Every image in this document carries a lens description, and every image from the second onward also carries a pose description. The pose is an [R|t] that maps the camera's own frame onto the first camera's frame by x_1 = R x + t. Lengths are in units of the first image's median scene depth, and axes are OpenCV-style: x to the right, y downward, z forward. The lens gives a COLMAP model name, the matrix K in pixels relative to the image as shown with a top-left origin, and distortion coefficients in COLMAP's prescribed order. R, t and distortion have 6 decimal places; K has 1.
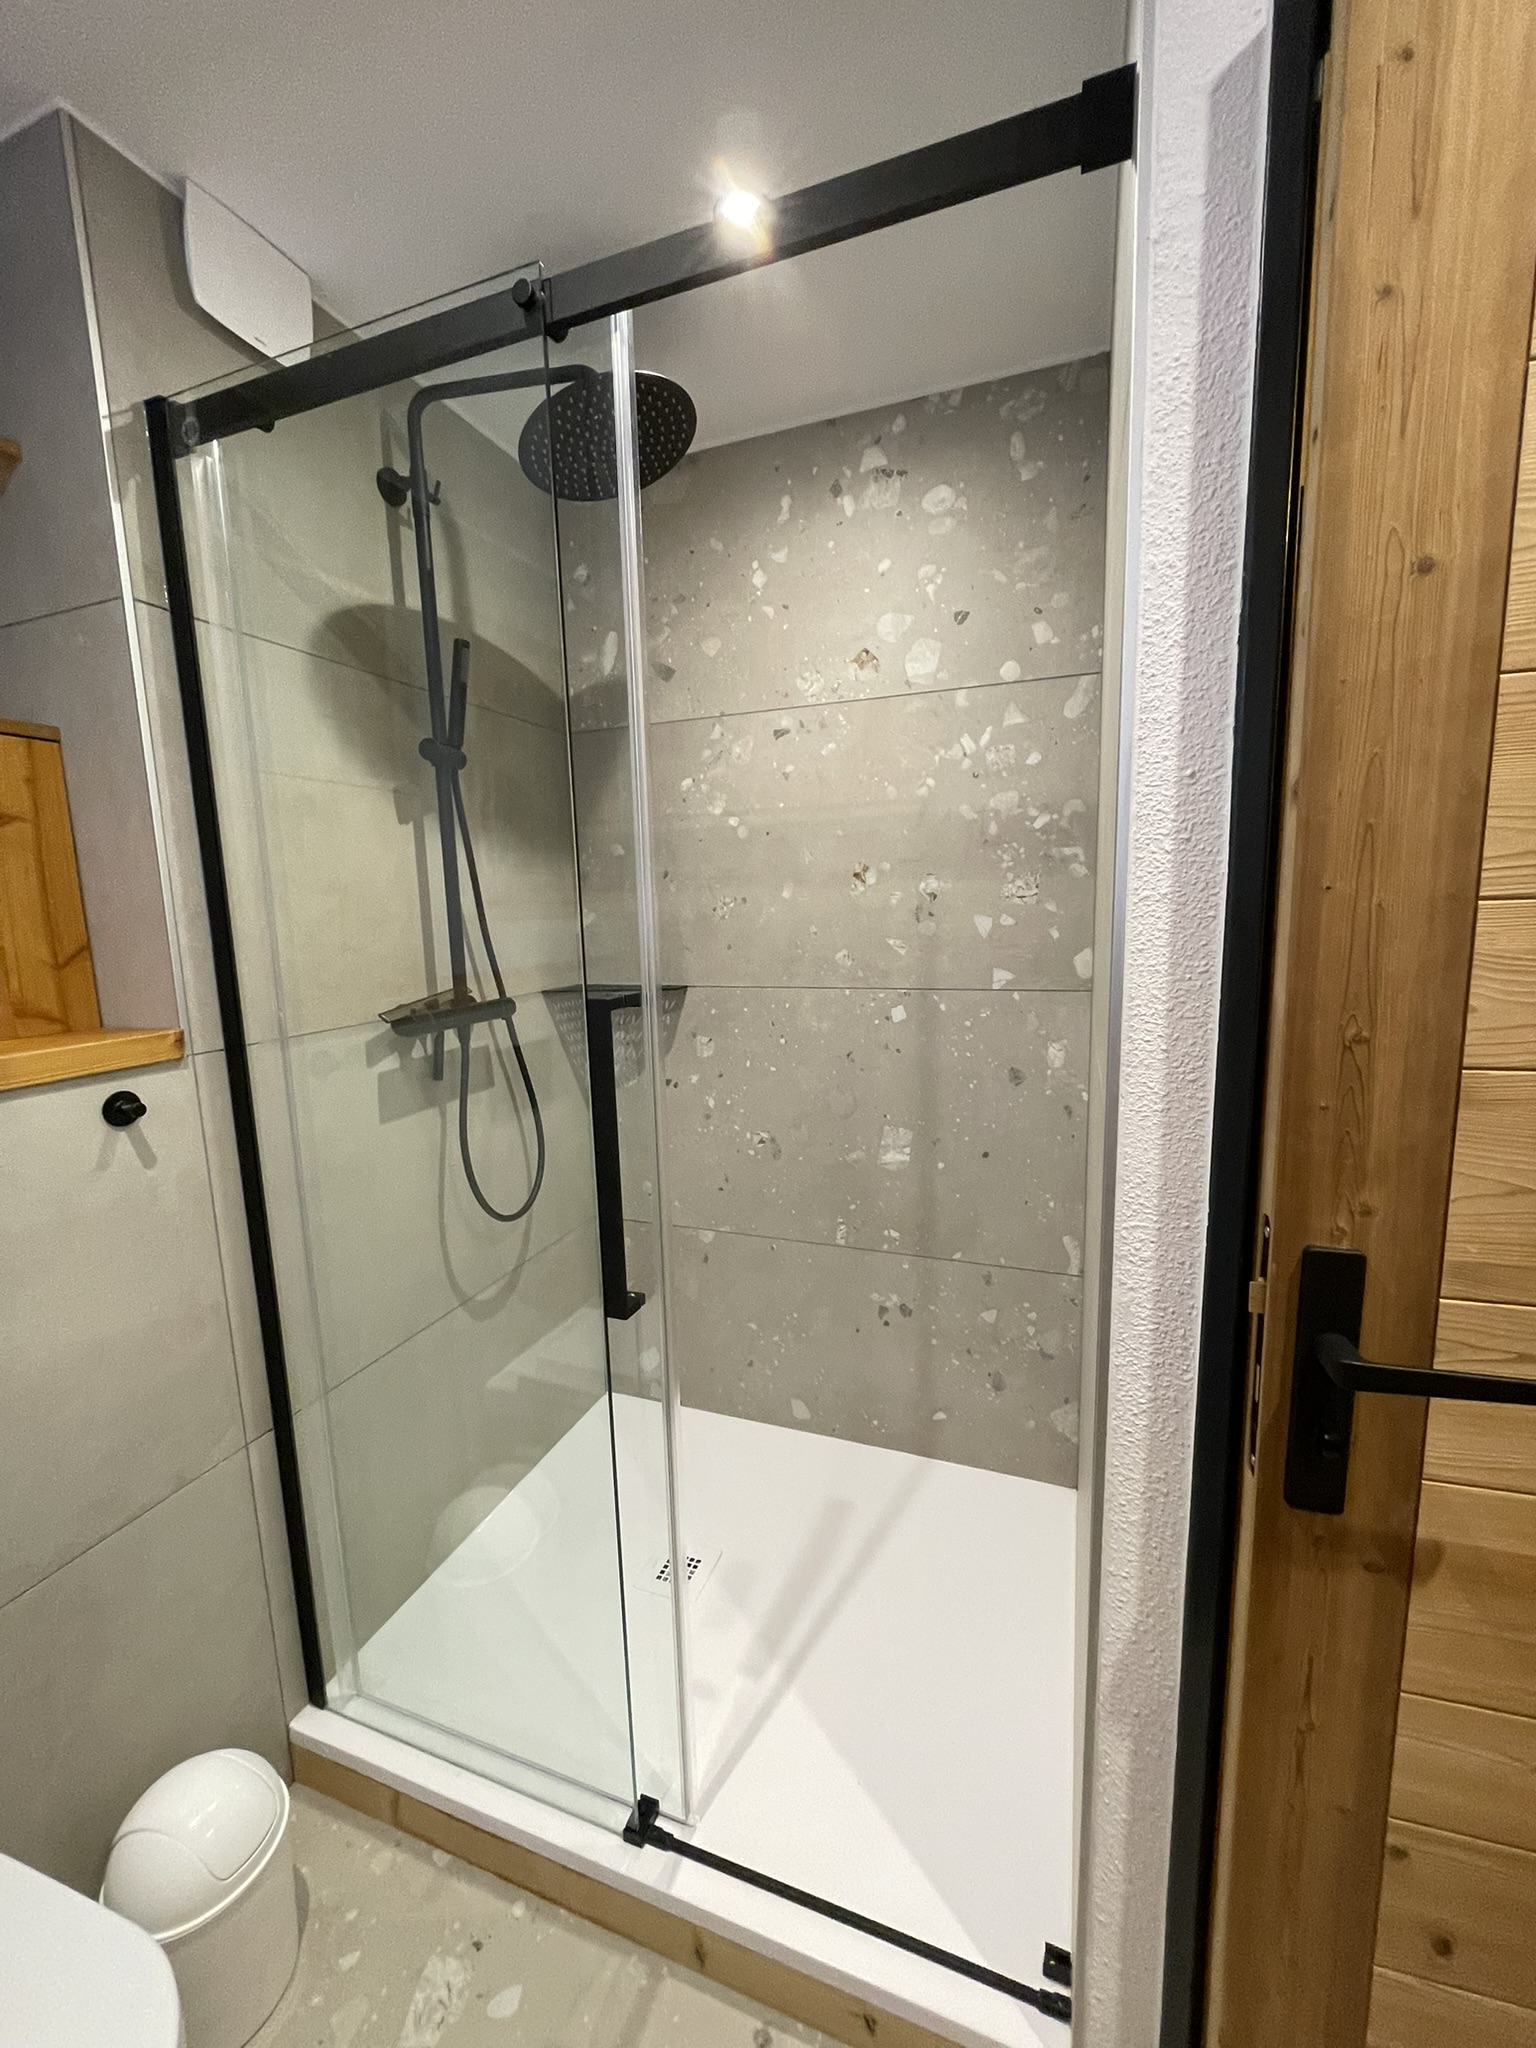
lens RADIAL K [[822.4, 0, 767.0], [0, 822.4, 1027.8], [0, 0, 1]] dist [-0.000278, -0.000027]
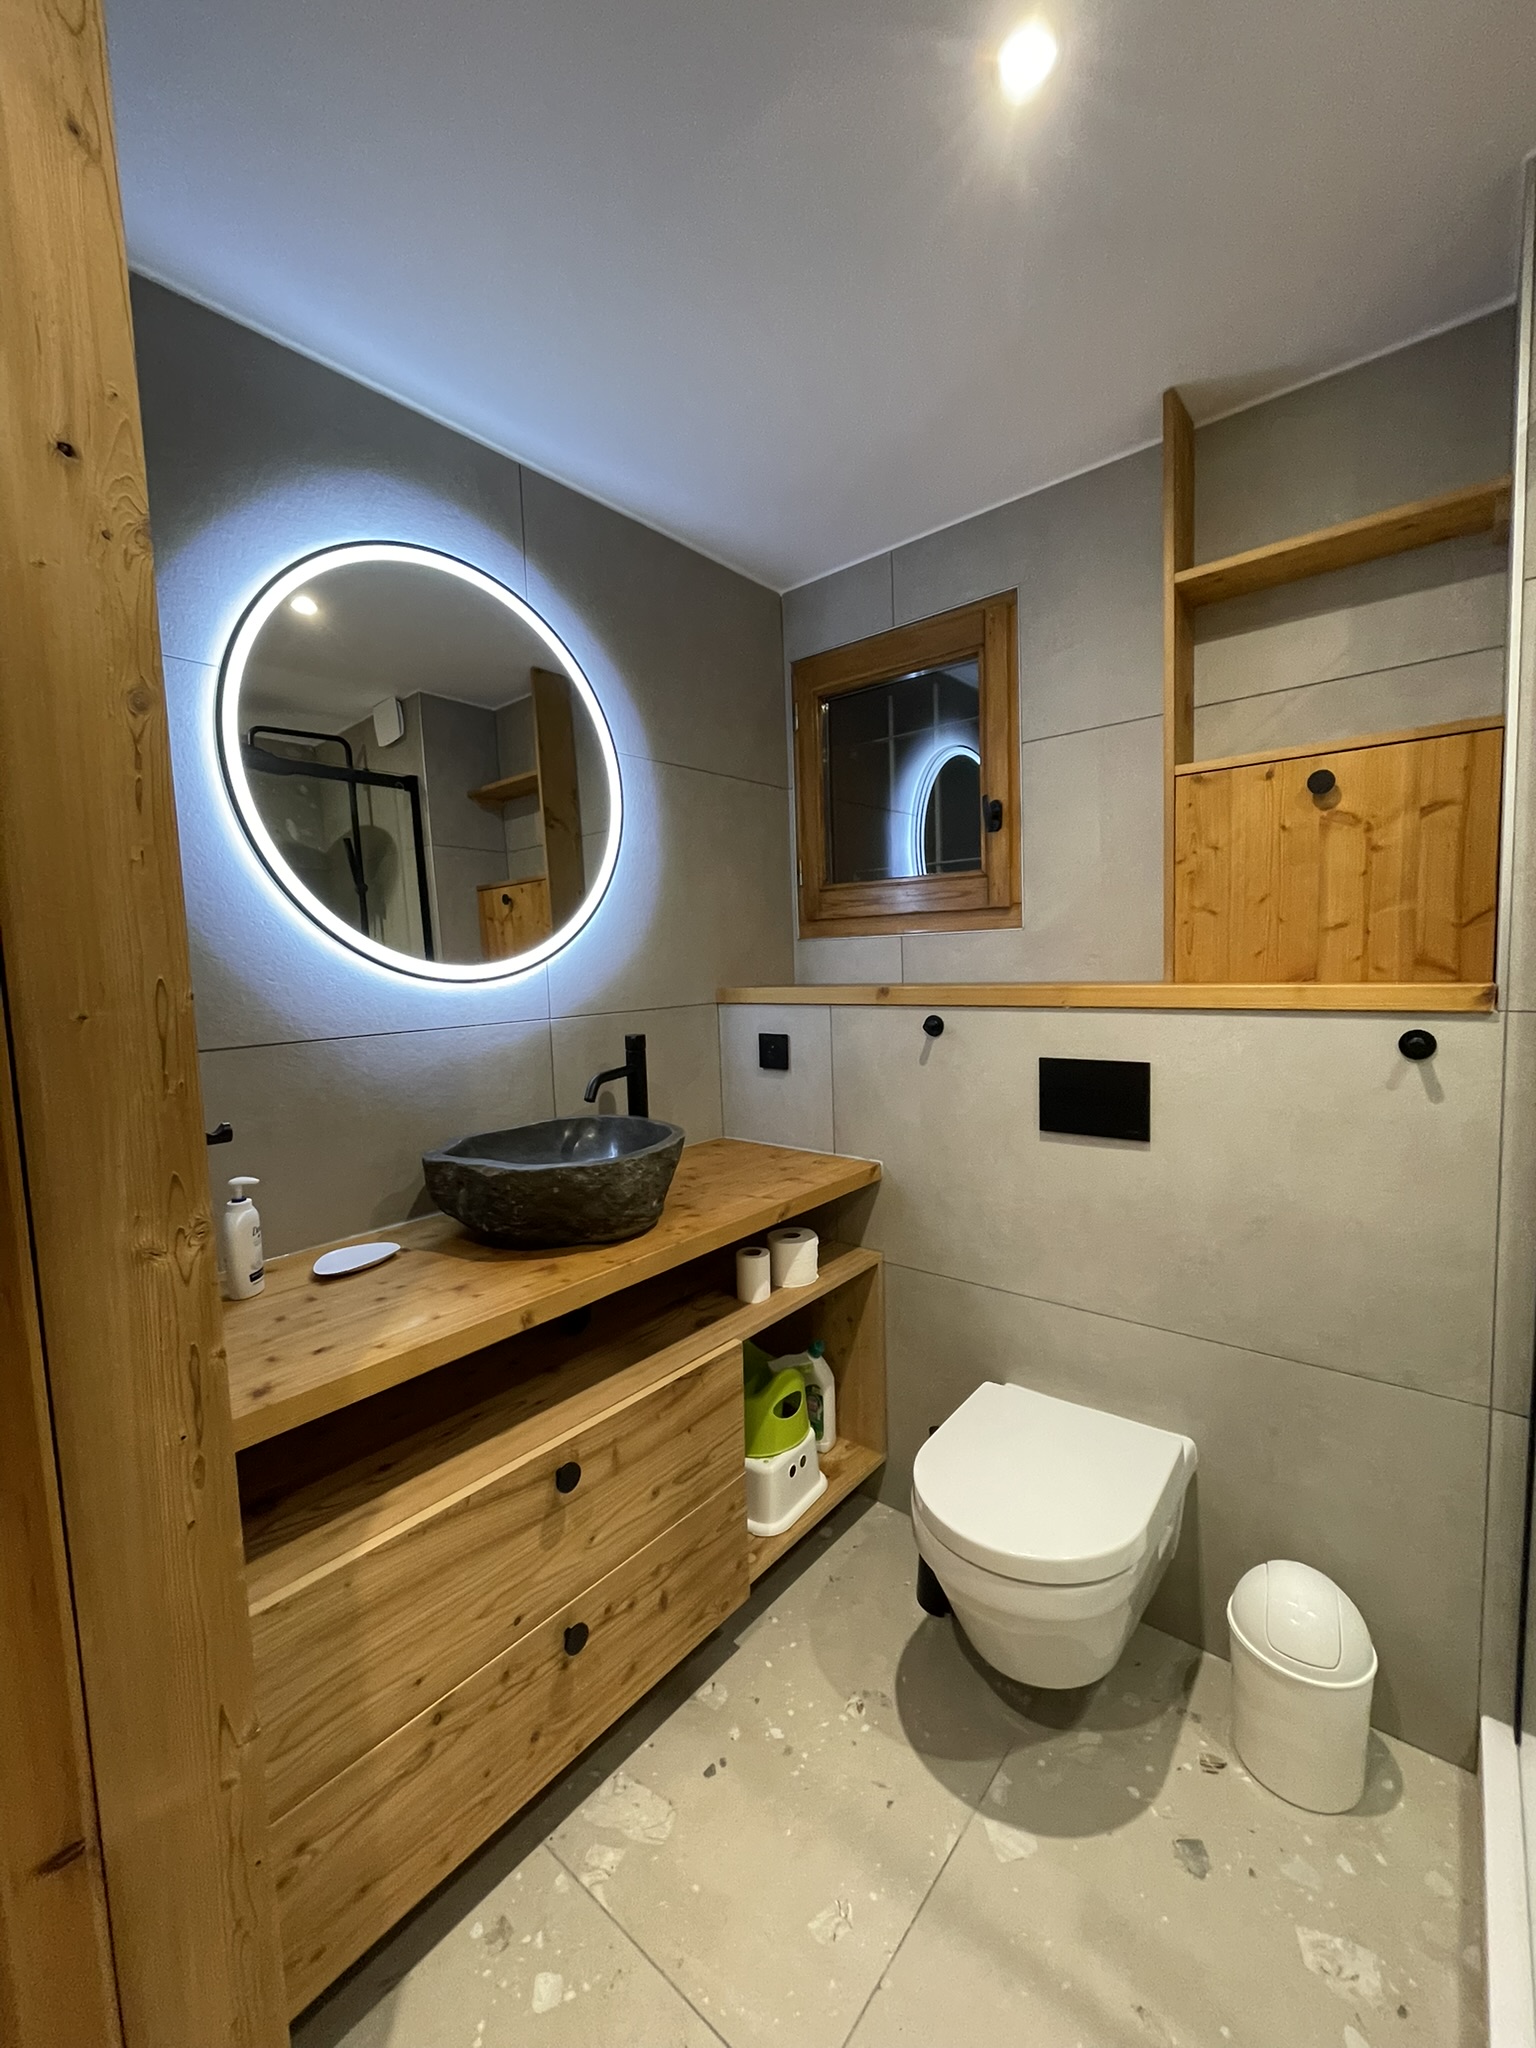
lens RADIAL K [[822.4, 0, 769.9], [0, 822.4, 1025.1], [0, 0, 1]] dist [-0.000278, -0.000027]
pose [[-0.330173, 0.116095, -0.936754, 0.600076], [-0.099707, 0.982566, 0.156916, -0.021146], [0.938640, 0.145211, -0.312841, 0.475255]]
